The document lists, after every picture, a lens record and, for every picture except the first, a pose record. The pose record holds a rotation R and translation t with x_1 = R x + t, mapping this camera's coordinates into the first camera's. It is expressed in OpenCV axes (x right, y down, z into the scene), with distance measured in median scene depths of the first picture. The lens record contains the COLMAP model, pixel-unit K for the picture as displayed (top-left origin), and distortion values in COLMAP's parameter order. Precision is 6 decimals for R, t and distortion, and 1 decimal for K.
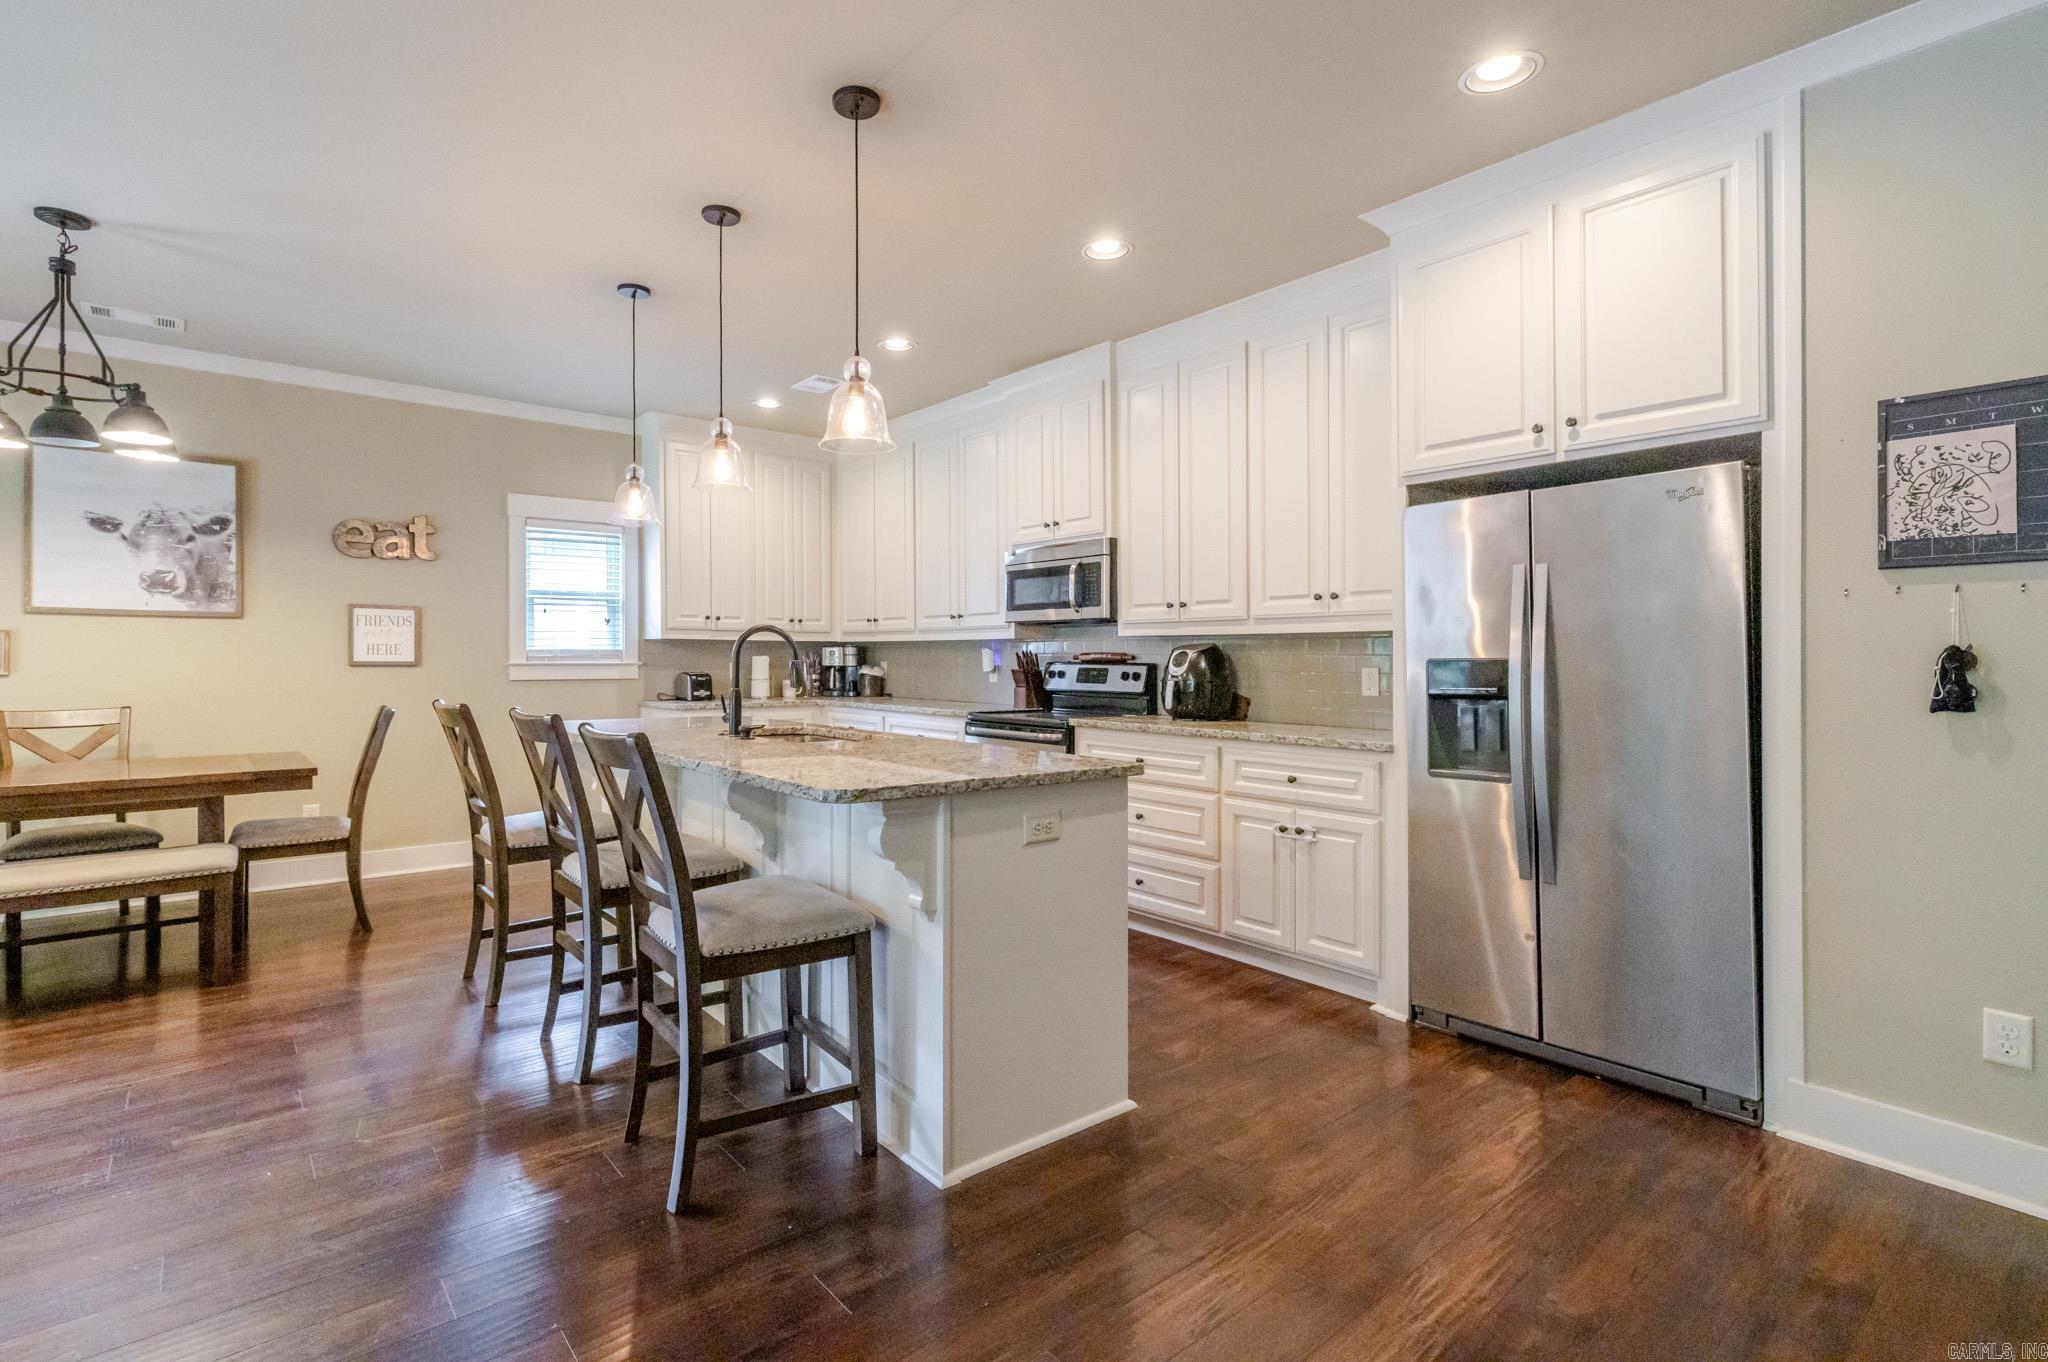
lens RADIAL K [[960.1, 0, 959.1], [0, 960.1, 663.6], [0, 0, 1]] dist [0.011170, 0.000755]
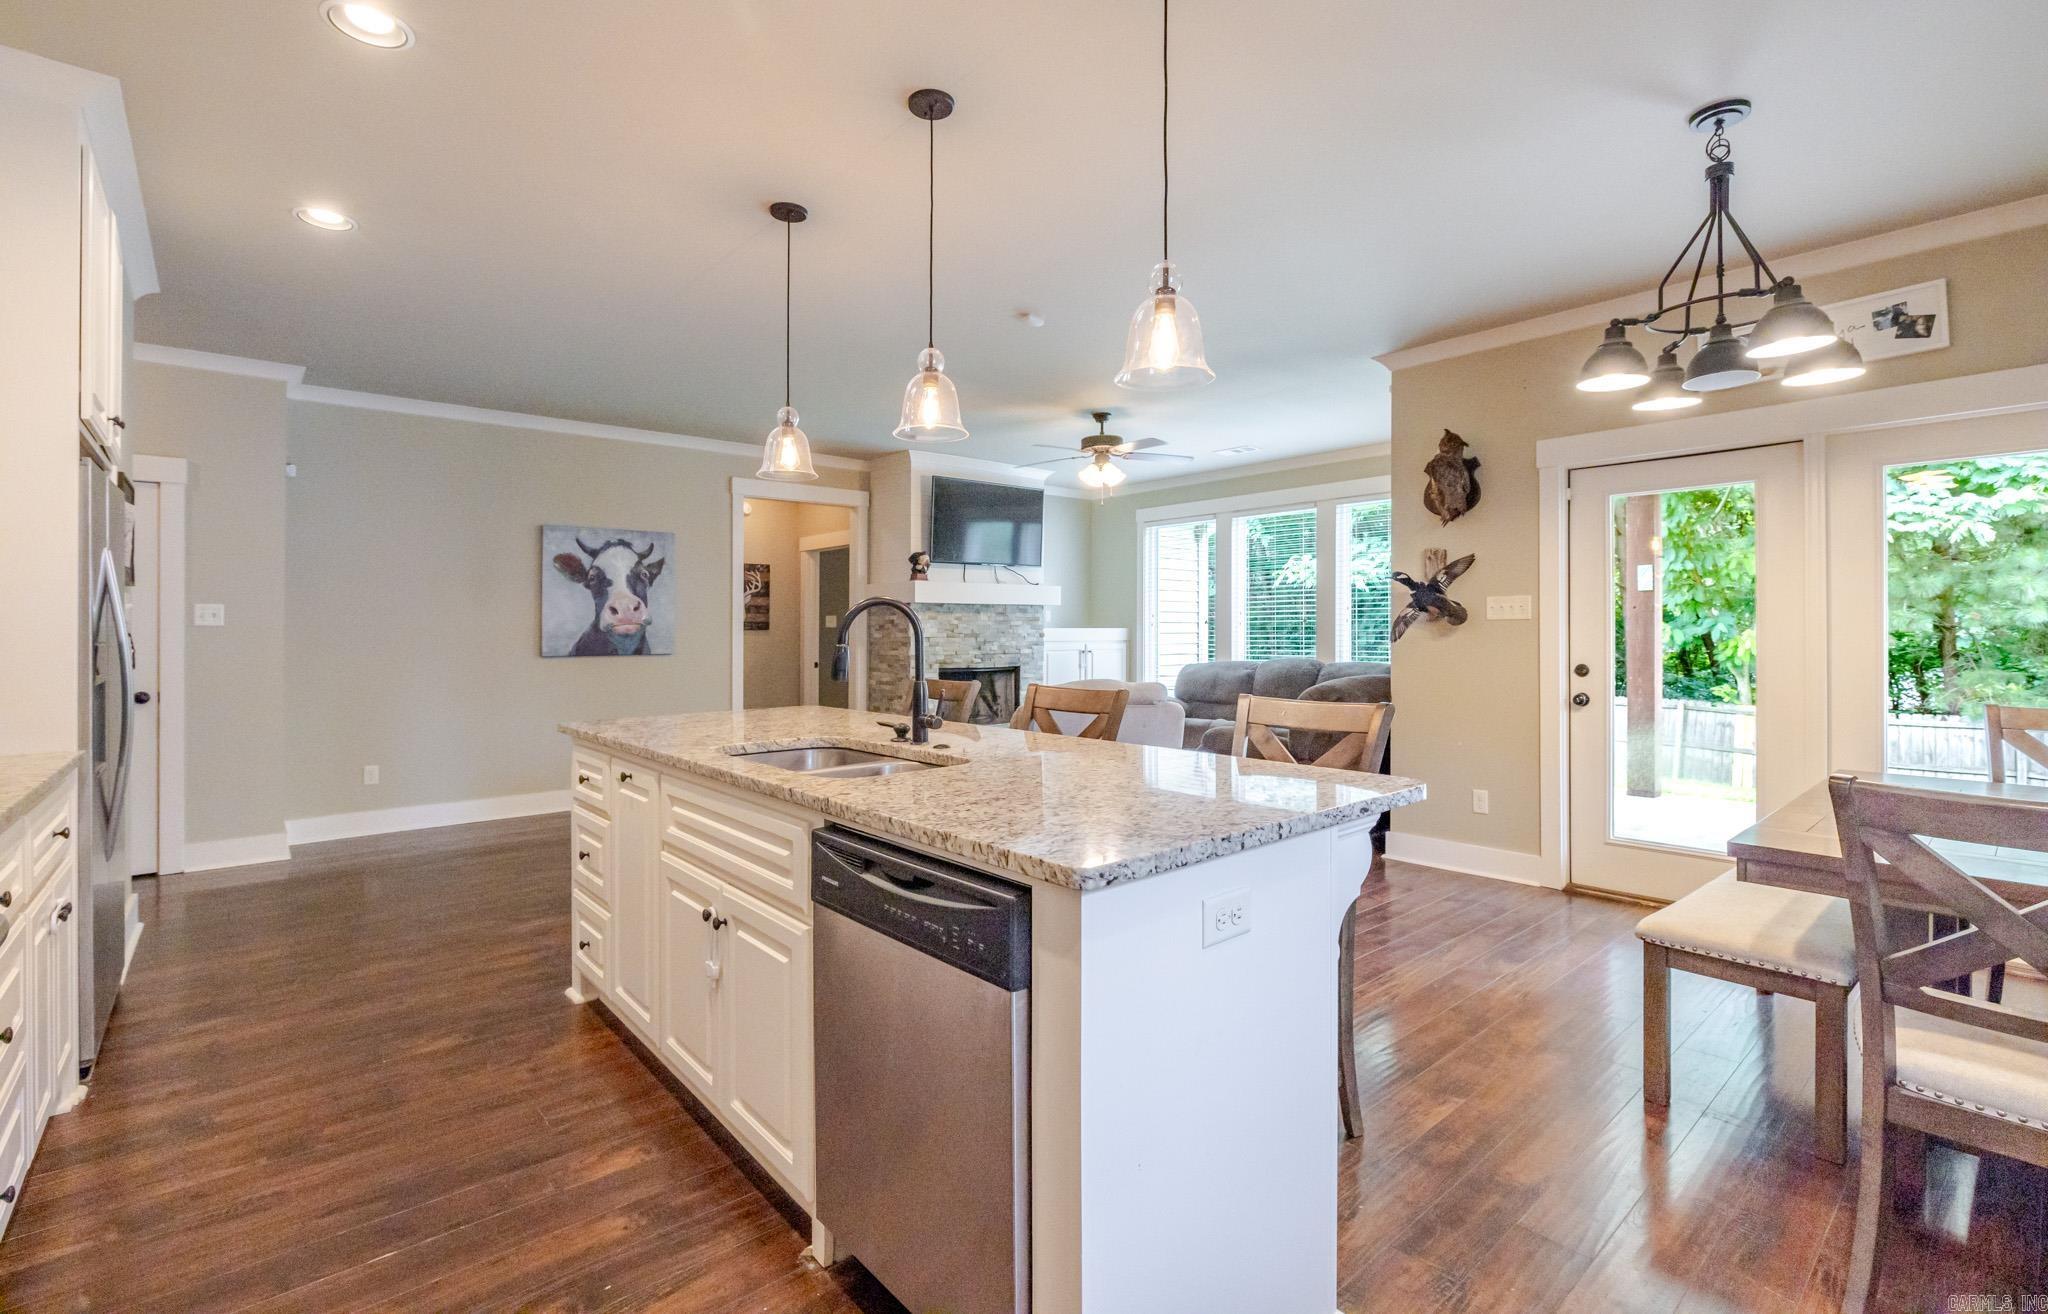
lens RADIAL K [[915.8, 0, 1024.6], [0, 915.8, 625.0], [0, 0, 1]] dist [-0.001778, -0.000030]
pose [[-0.998608, 0.001210, -0.052733, -0.196937], [0.001242, 0.999999, -0.000574, -0.012577], [0.052733, -0.000638, -0.998608, 1.238754]]
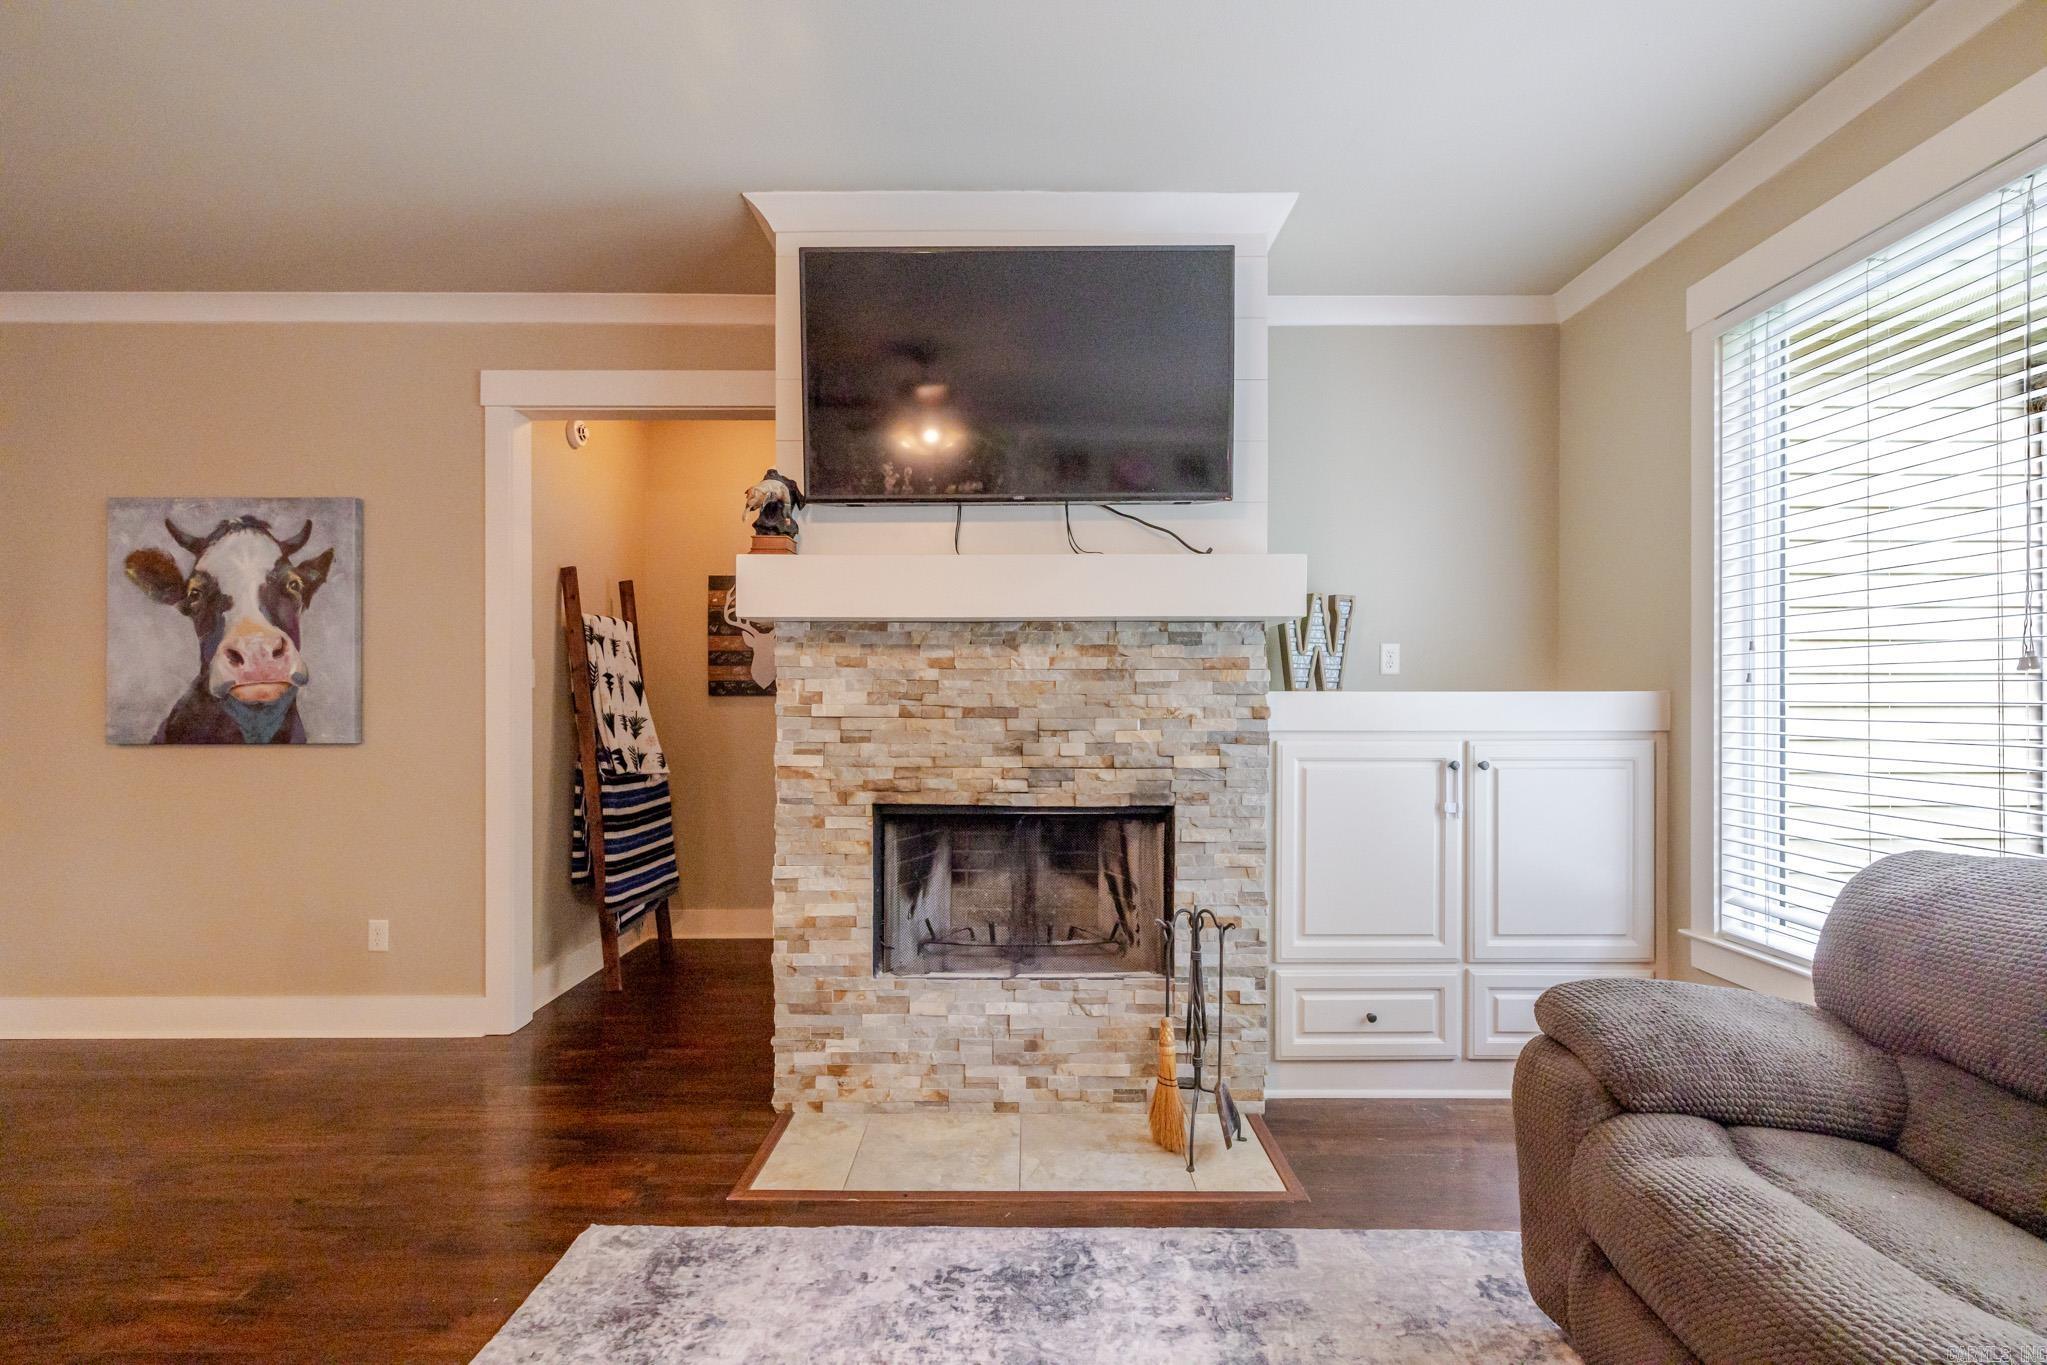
lens RADIAL K [[872.6, 0, 1024.3], [0, 872.6, 701.1], [0, 0, 1]] dist [-0.002054, -0.000141]
pose [[-0.792661, -0.003970, 0.609650, -0.545801], [0.002214, 0.999953, 0.009390, -0.006797], [-0.609659, 0.008793, -0.792615, -0.027220]]
